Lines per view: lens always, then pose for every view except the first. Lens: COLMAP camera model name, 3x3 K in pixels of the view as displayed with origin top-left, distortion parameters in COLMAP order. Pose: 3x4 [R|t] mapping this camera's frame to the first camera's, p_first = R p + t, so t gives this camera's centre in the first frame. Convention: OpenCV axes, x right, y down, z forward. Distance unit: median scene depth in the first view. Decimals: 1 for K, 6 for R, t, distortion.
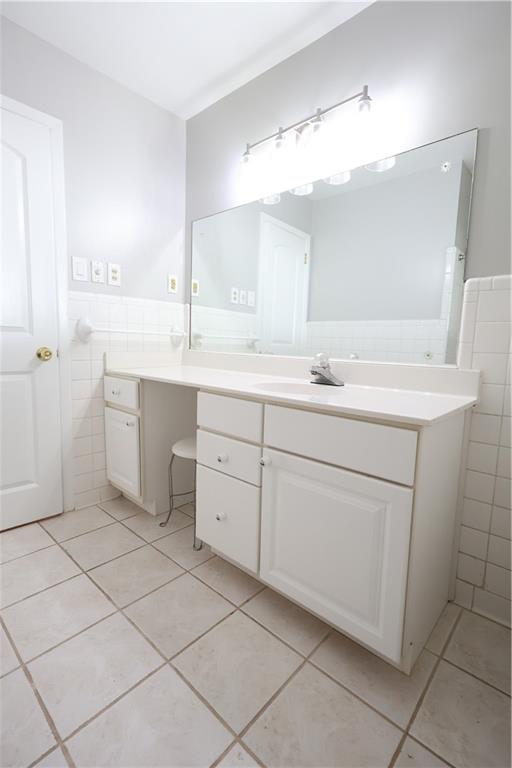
lens RADIAL K [[356.7, 0, 258.0], [0, 356.7, 385.9], [0, 0, 1]] dist [-0.001839, 0.000006]
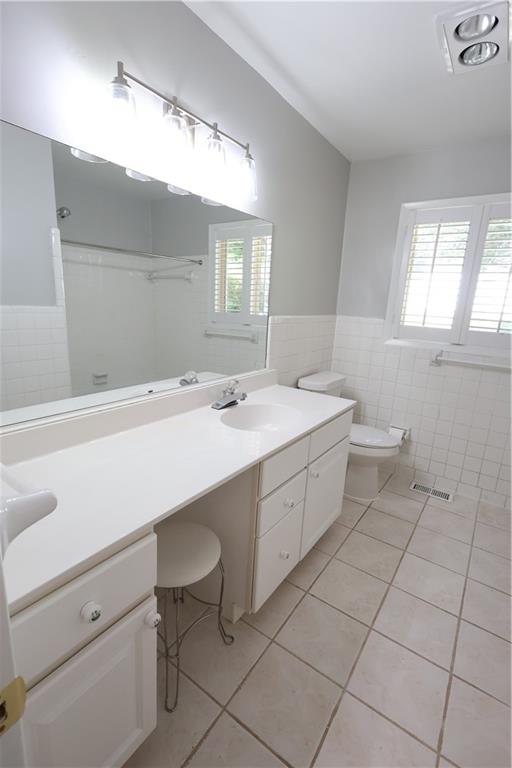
lens RADIAL K [[356.7, 0, 256.2], [0, 356.7, 383.3], [0, 0, 1]] dist [-0.001839, 0.000006]
pose [[-0.132904, -0.260391, 0.956312, -0.974366], [0.059163, 0.961067, 0.269908, -0.409940], [-0.989362, 0.092450, -0.112325, 1.159493]]
